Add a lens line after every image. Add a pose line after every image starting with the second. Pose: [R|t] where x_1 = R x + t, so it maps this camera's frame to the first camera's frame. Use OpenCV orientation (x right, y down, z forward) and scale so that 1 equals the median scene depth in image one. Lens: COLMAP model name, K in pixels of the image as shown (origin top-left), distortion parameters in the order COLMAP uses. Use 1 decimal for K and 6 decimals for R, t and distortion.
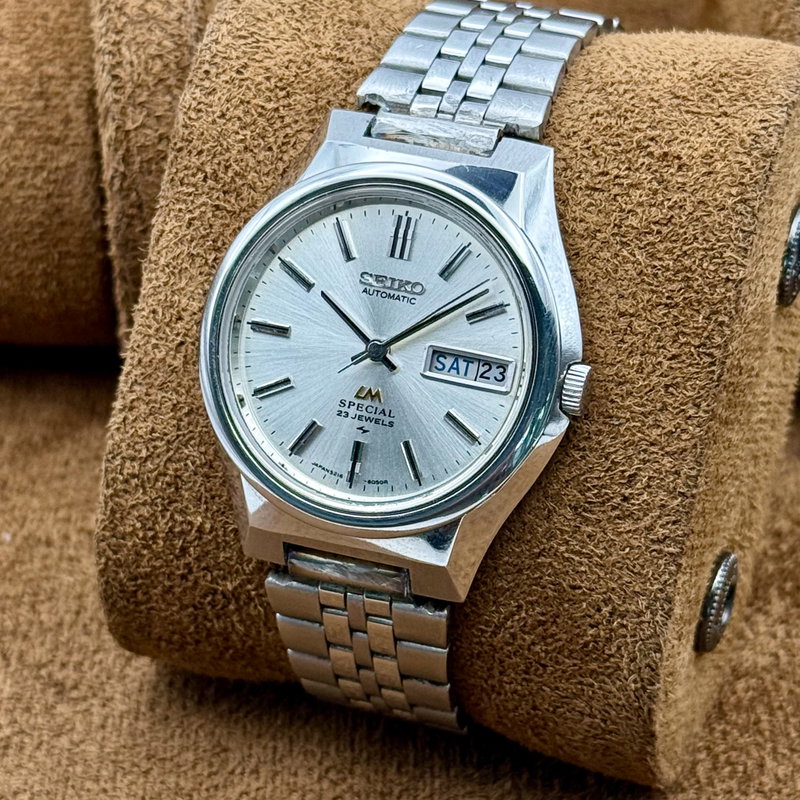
lens RADIAL K [[3037.4, 0, 400.0], [0, 3037.4, 400.0], [0, 0, 1]] dist [-0.030862, 1.907705]
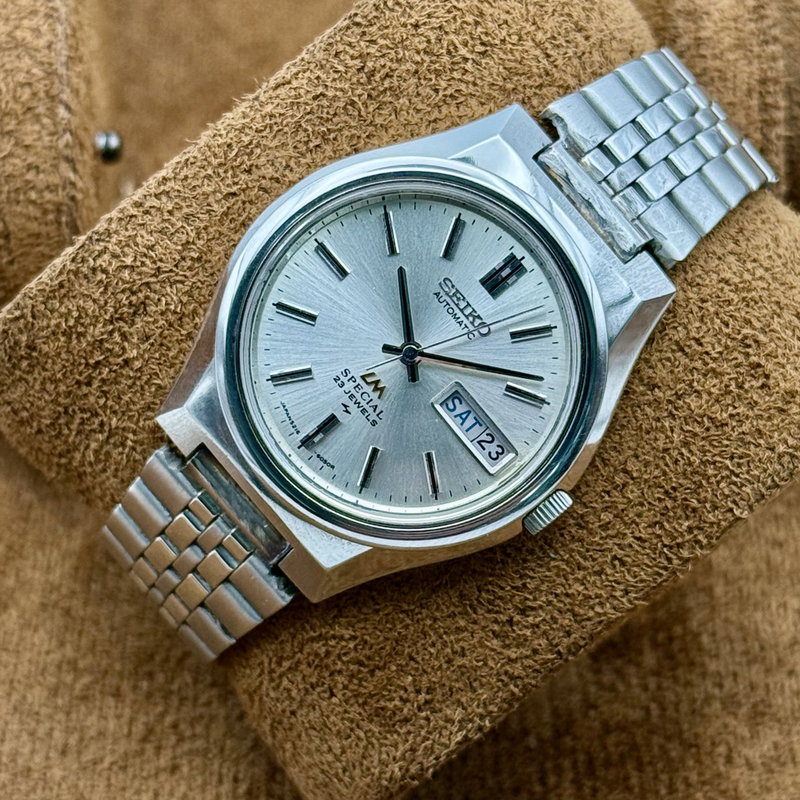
lens RADIAL K [[3037.4, 0, 400.0], [0, 3037.4, 400.0], [0, 0, 1]] dist [-0.030862, 1.907705]
pose [[0.769088, 0.585210, 0.256968, -0.244458], [-0.620681, 0.779784, 0.081803, -0.080362], [-0.152508, -0.222409, 0.962951, 0.077899]]
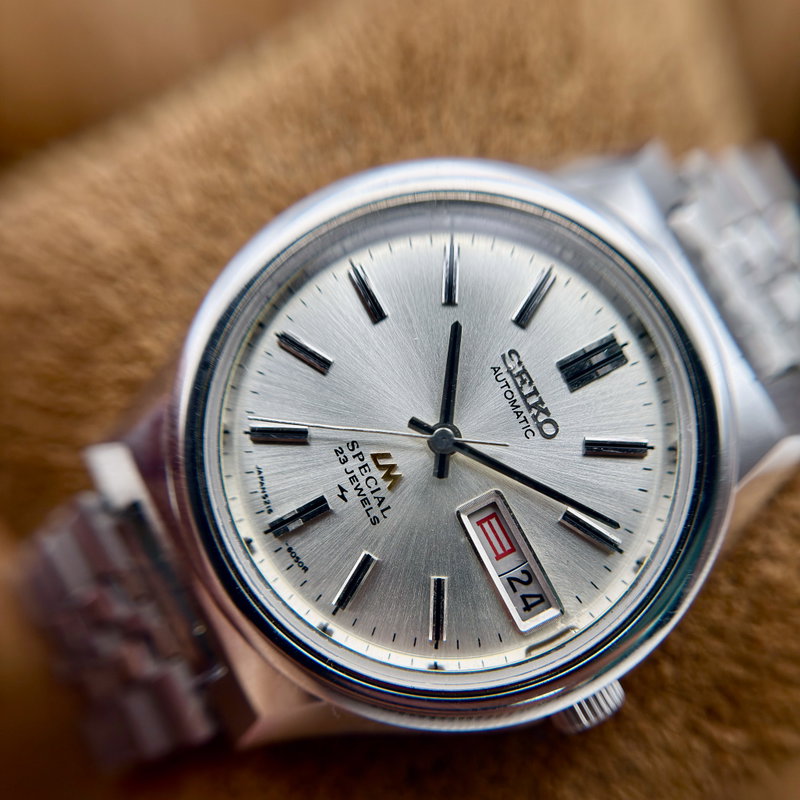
lens RADIAL K [[1069.1, 0, 414.5], [0, 1069.1, 423.2], [0, 0, 1]] dist [0.768065, 0.001382]
pose [[0.621980, 0.749760, 0.225834, -0.070011], [-0.775950, 0.628867, 0.049265, -0.025534], [-0.105083, -0.205877, 0.972919, 0.753005]]
